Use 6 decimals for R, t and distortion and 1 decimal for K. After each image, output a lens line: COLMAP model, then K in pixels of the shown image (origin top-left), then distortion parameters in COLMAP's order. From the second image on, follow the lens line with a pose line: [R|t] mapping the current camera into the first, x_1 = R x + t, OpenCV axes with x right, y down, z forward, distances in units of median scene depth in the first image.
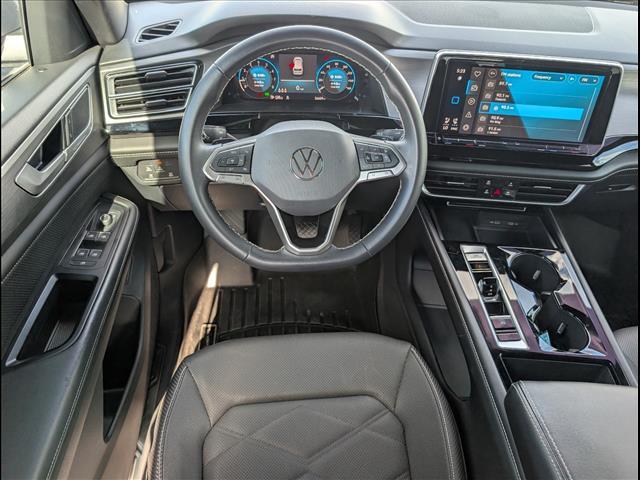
lens RADIAL K [[450.8, 0, 320.0], [0, 450.8, 240.0], [0, 0, 1]] dist [-0.001865, -0.001064]
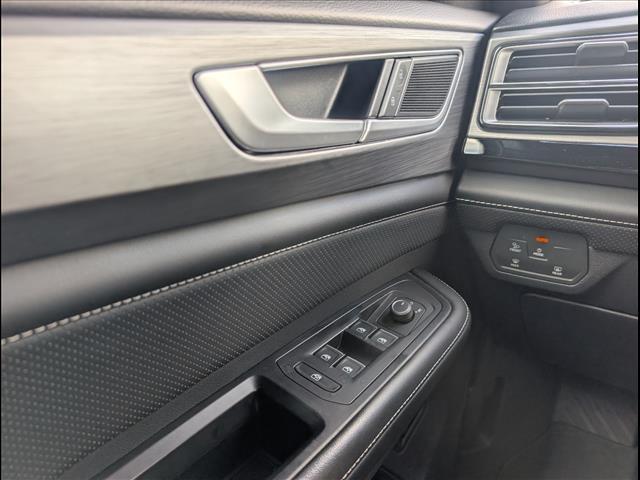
lens RADIAL K [[450.8, 0, 320.0], [0, 450.8, 240.0], [0, 0, 1]] dist [-0.001865, -0.001064]
pose [[0.726139, 0.177189, -0.664323, -0.241528], [-0.389357, 0.902334, -0.184916, 0.010086], [0.566677, 0.392934, 0.724210, 0.598035]]
